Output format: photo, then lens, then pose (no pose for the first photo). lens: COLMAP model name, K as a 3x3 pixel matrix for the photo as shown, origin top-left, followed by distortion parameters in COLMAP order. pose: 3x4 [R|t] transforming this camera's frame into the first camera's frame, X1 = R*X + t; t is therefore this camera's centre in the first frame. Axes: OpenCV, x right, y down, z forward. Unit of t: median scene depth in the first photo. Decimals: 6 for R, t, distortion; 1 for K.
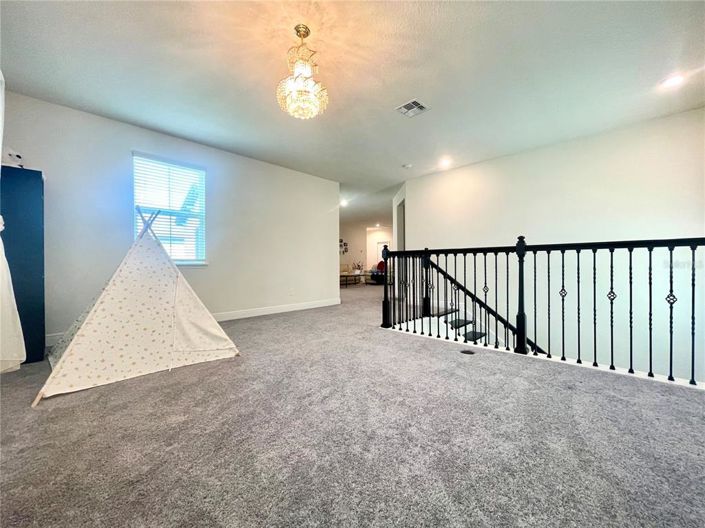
lens RADIAL K [[284.3, 0, 349.7], [0, 284.3, 264.0], [0, 0, 1]] dist [-0.002984, -0.000192]
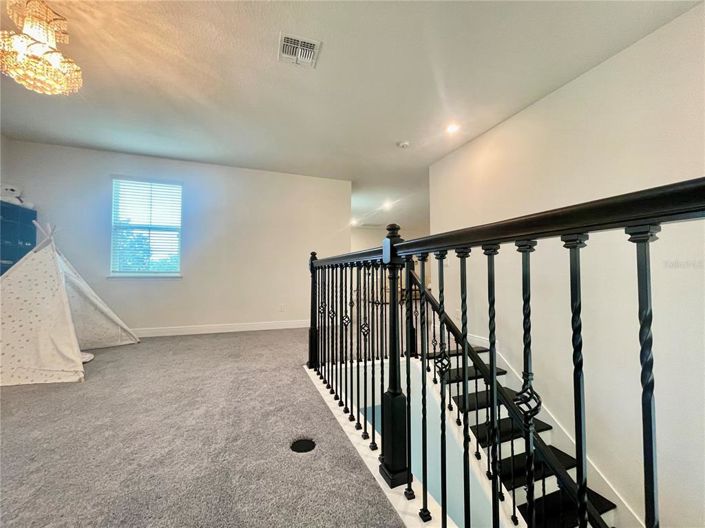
lens RADIAL K [[284.3, 0, 352.4], [0, 284.3, 262.3], [0, 0, 1]] dist [-0.002984, -0.000192]
pose [[0.902133, -0.015909, -0.431165, 0.529042], [-0.003634, 0.999004, -0.044465, -0.007245], [0.431444, 0.041681, 0.901177, 0.389642]]
